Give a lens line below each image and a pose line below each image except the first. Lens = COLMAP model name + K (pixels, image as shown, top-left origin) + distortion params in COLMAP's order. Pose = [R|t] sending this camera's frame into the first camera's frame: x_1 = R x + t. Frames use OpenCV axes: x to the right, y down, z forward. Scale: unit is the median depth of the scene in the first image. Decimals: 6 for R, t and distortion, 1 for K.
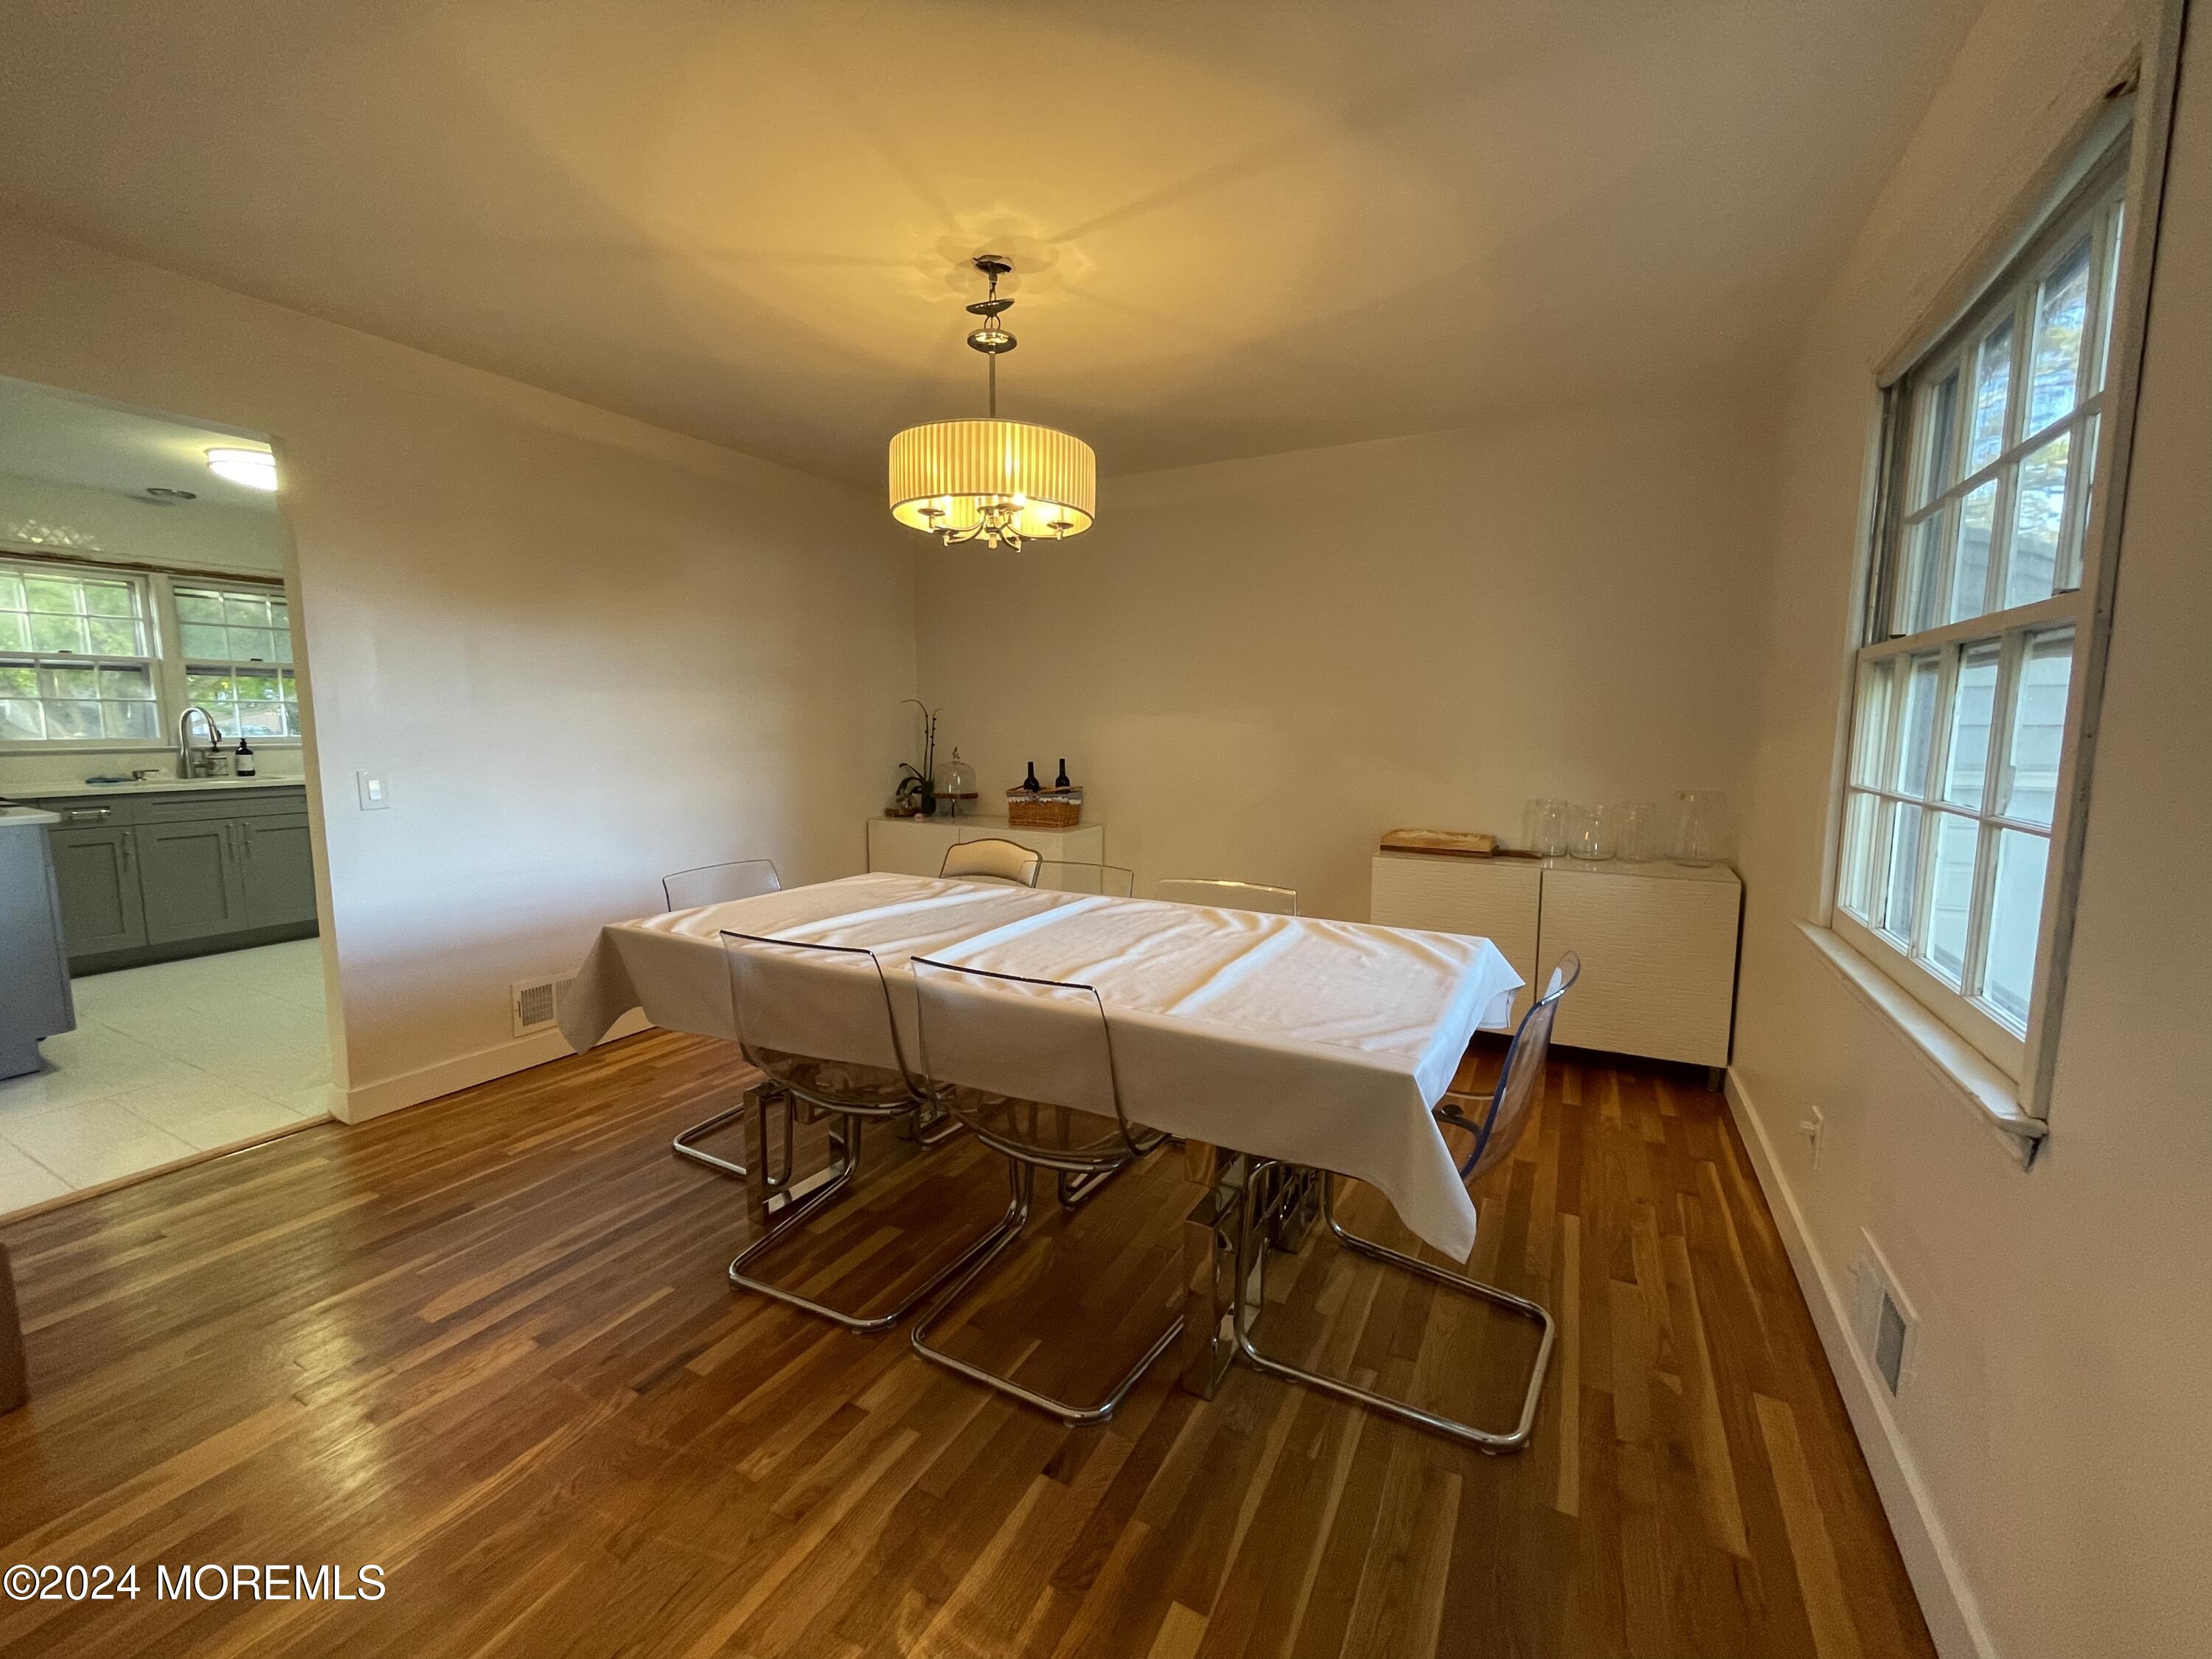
lens RADIAL K [[898.0, 0, 1105.0], [0, 898.0, 821.7], [0, 0, 1]] dist [0.001471, 0.000621]
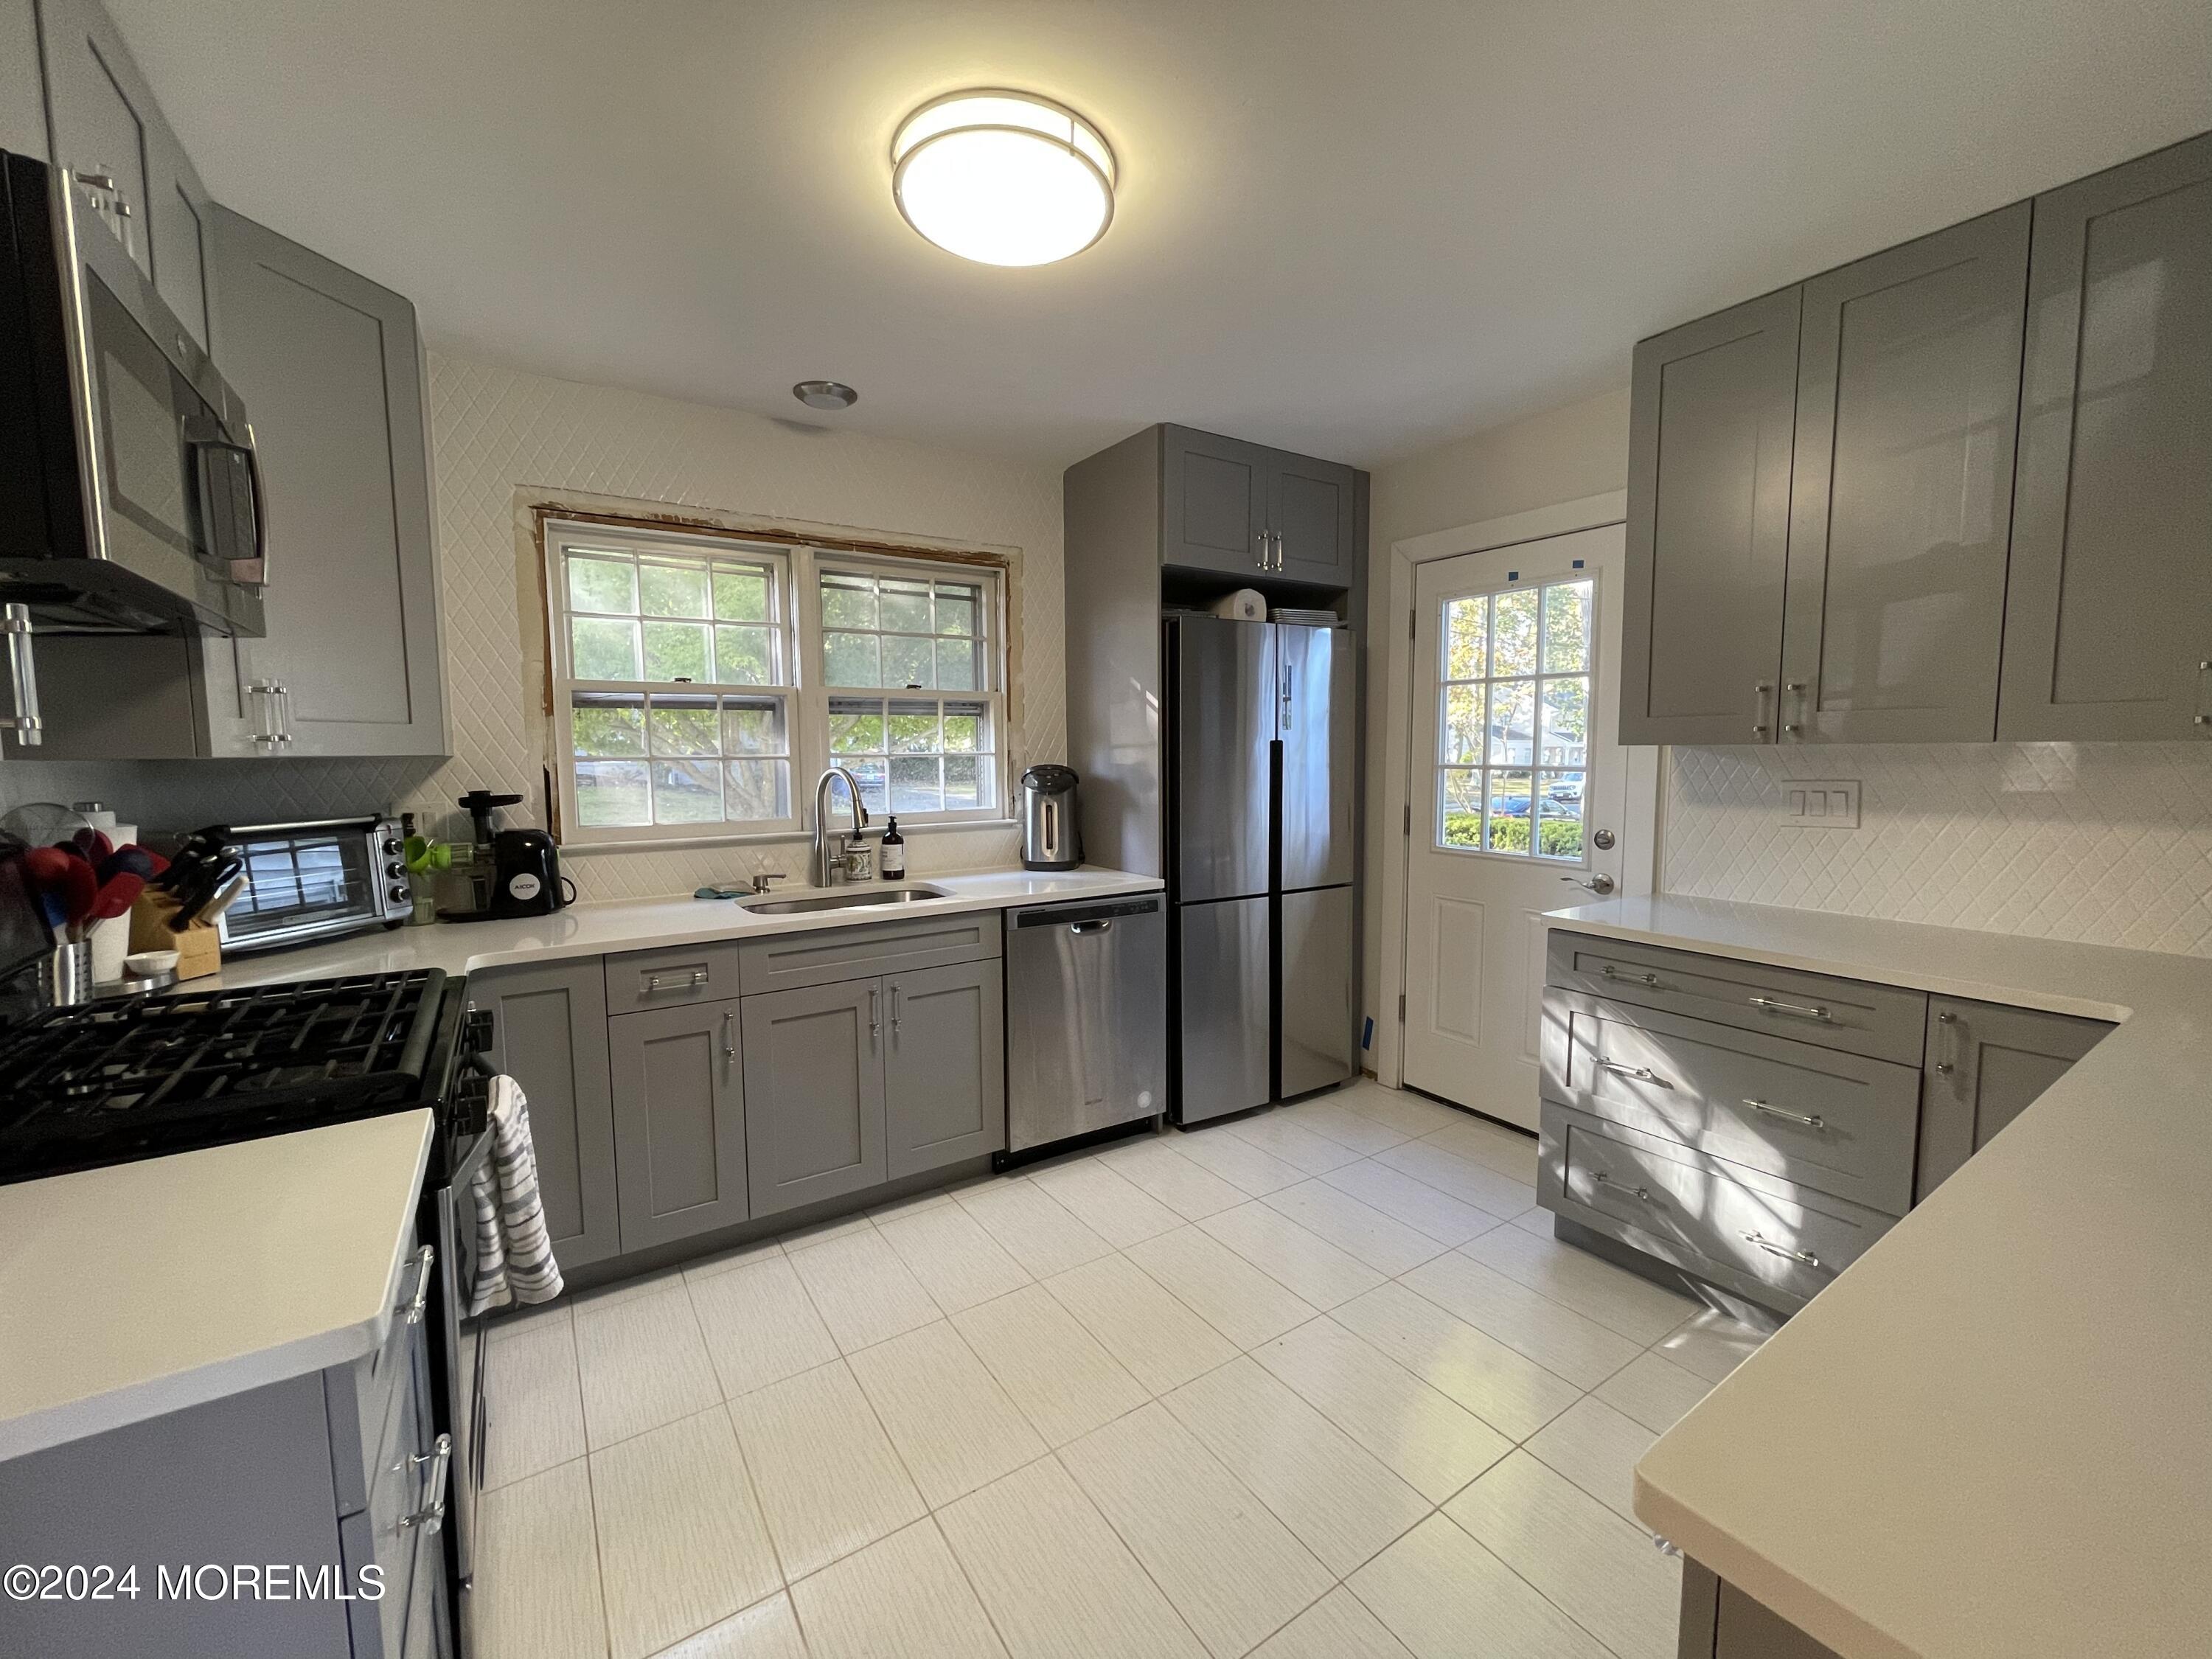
lens RADIAL K [[898.0, 0, 1108.8], [0, 898.0, 827.4], [0, 0, 1]] dist [0.001471, 0.000621]
pose [[0.880780, 0.029291, -0.472619, -0.574921], [-0.041740, 0.999002, -0.015873, -0.086192], [0.471683, 0.033708, 0.881124, 0.567592]]
